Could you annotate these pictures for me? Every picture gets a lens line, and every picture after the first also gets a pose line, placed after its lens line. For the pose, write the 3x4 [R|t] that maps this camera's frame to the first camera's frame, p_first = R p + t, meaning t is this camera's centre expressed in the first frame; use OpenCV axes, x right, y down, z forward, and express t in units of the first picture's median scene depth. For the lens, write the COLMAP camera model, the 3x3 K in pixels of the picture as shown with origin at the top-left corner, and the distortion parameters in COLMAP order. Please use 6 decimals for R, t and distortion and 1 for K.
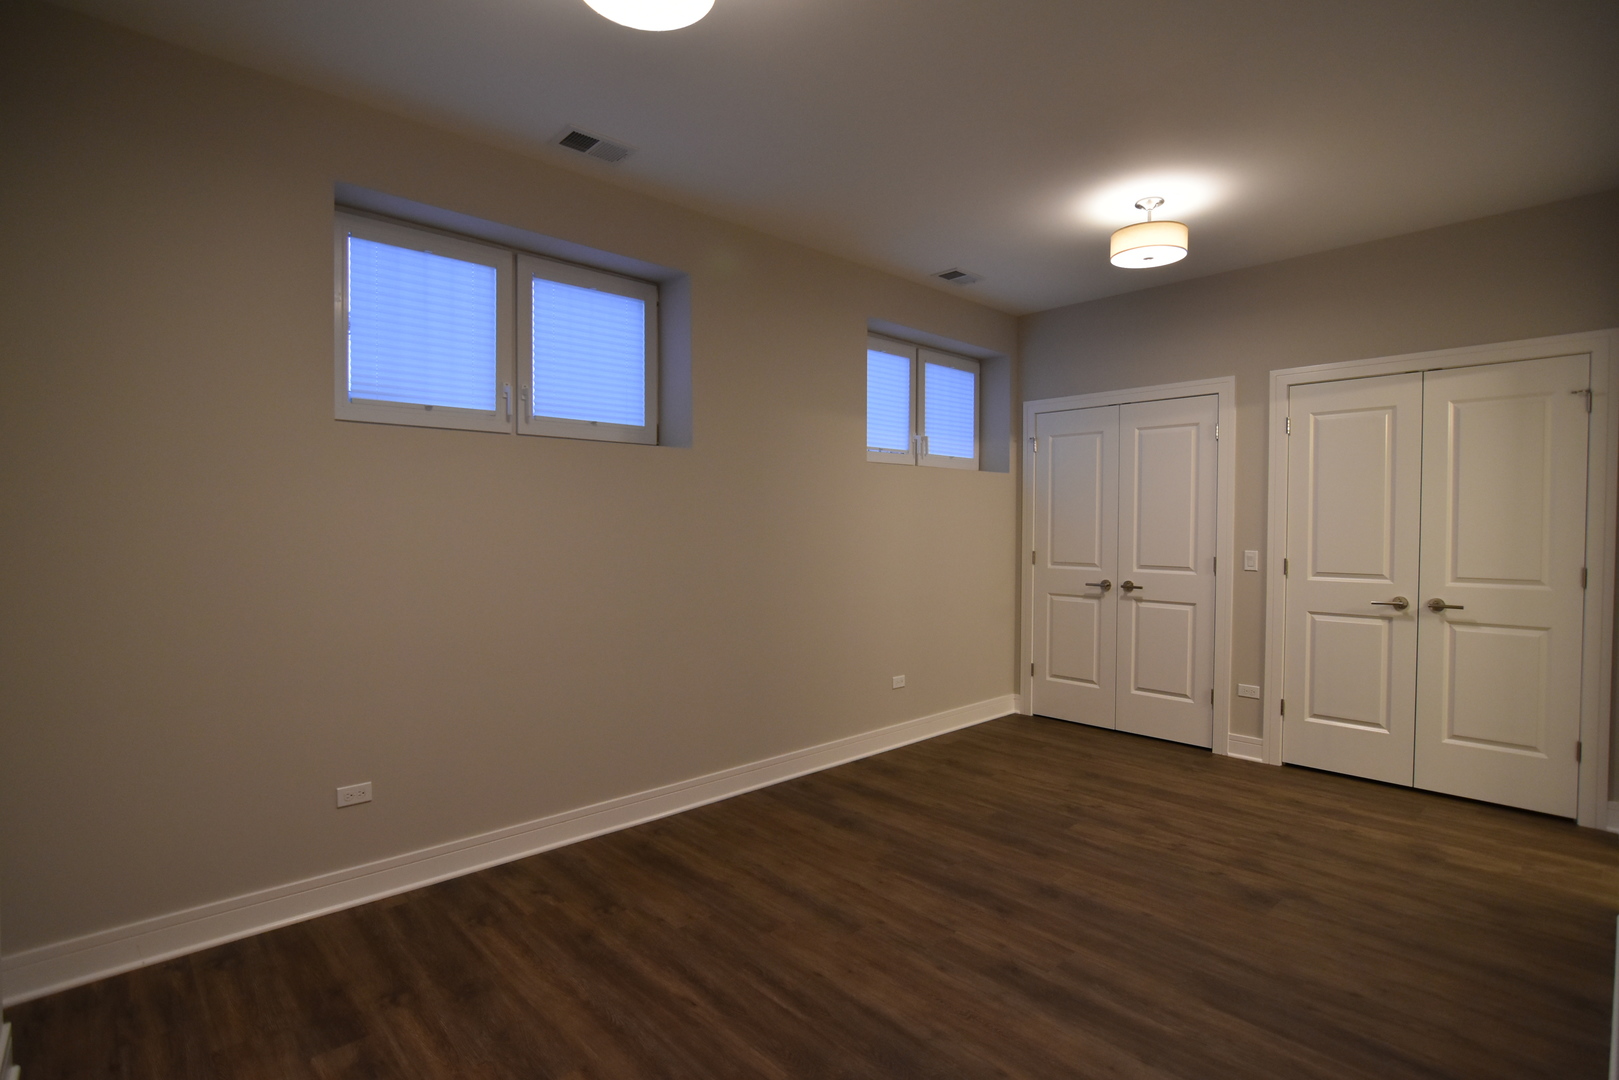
lens RADIAL K [[784.9, 0, 798.8], [0, 784.9, 535.1], [0, 0, 1]] dist [-0.027945, 0.007052]
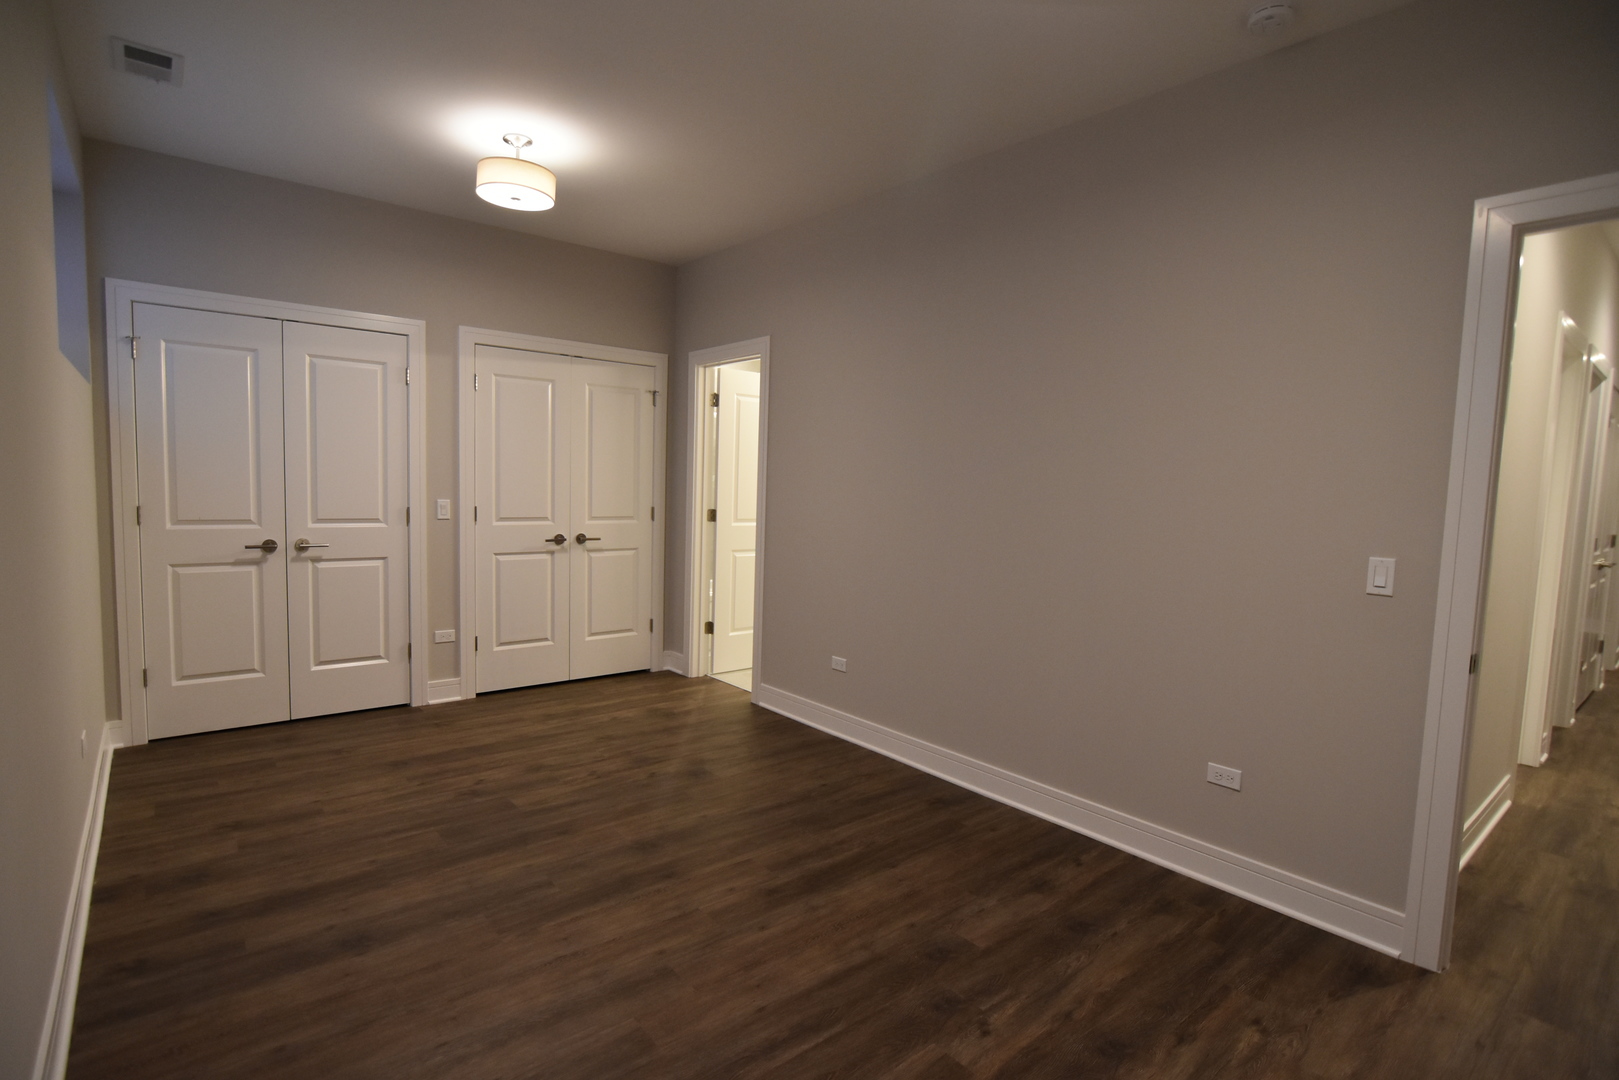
lens RADIAL K [[784.9, 0, 798.6], [0, 784.9, 534.6], [0, 0, 1]] dist [-0.027945, 0.007052]
pose [[0.059567, -0.067906, 0.995912, -0.467128], [-0.014590, 0.997518, 0.068888, -0.012817], [-0.998118, -0.018634, 0.058429, 0.538272]]
